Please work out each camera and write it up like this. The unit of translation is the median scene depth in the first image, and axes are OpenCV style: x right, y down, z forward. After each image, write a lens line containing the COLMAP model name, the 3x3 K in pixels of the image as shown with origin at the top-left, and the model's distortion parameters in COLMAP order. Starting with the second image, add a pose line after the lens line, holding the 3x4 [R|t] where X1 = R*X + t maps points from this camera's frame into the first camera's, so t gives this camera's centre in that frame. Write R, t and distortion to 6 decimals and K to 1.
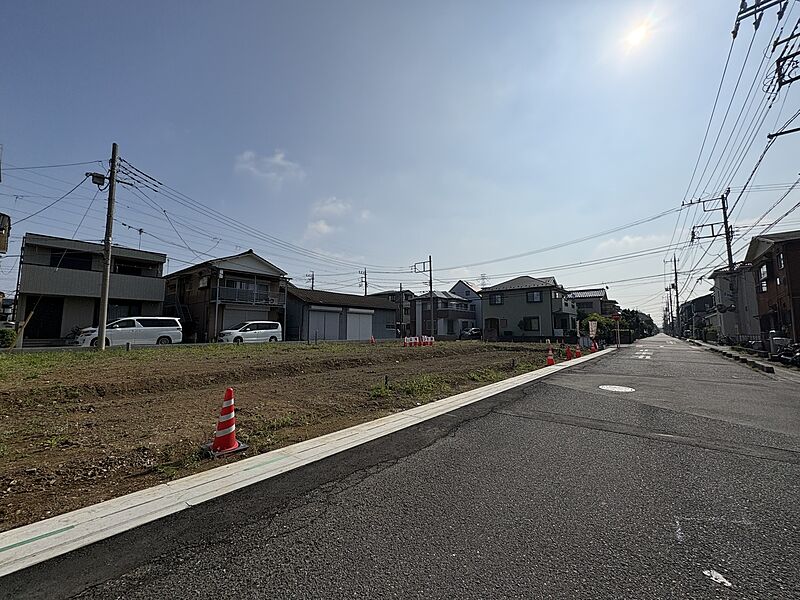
lens RADIAL K [[317.7, 0, 400.9], [0, 317.7, 299.9], [0, 0, 1]] dist [0.000812, -0.000262]
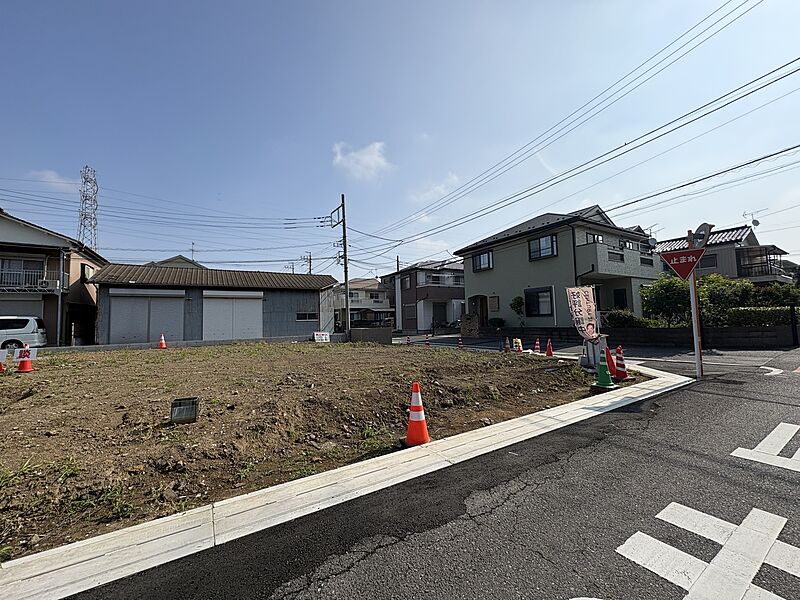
lens RADIAL K [[317.7, 0, 400.9], [0, 317.7, 299.9], [0, 0, 1]] dist [0.000812, -0.000262]
pose [[0.945631, -0.046241, -0.321937, 0.472013], [0.059188, 0.997780, 0.030538, 0.055401], [0.319810, -0.047932, 0.946268, 0.591603]]
